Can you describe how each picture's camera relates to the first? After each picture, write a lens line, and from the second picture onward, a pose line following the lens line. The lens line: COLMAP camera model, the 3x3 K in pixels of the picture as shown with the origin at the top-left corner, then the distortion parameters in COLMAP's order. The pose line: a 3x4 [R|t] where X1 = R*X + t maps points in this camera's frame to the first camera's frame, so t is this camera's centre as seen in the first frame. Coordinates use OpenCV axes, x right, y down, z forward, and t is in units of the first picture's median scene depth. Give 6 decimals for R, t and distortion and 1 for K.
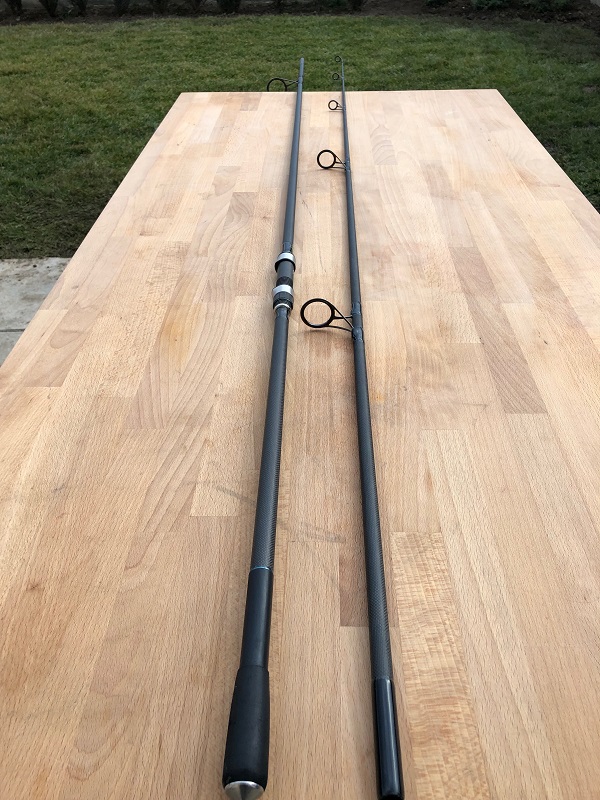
lens RADIAL K [[674.4, 0, 300.0], [0, 674.4, 400.0], [0, 0, 1]] dist [0.019029, 0.005536]
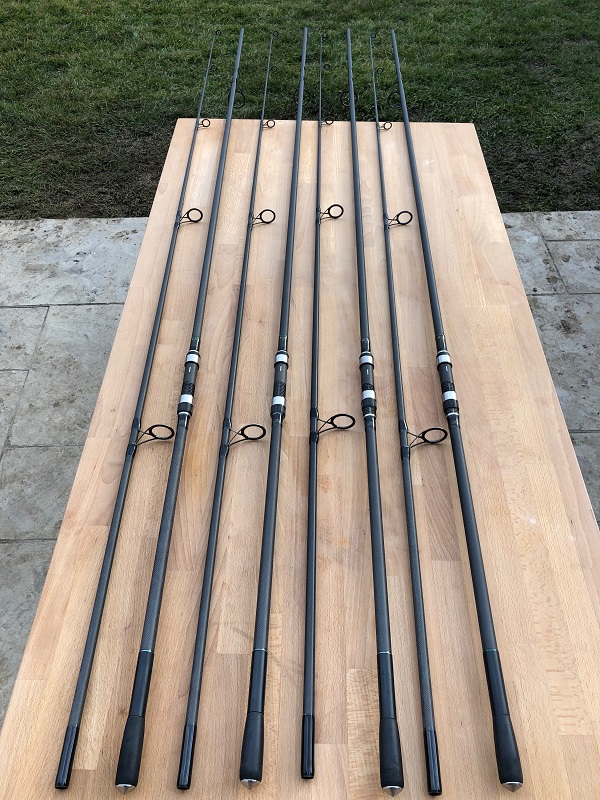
lens RADIAL K [[674.4, 0, 300.0], [0, 674.4, 400.0], [0, 0, 1]] dist [0.019029, 0.005536]
pose [[0.999186, 0.013890, 0.037863, -0.012271], [-0.023630, 0.962426, 0.270514, -0.241643], [-0.032683, -0.271189, 0.961971, -0.098046]]
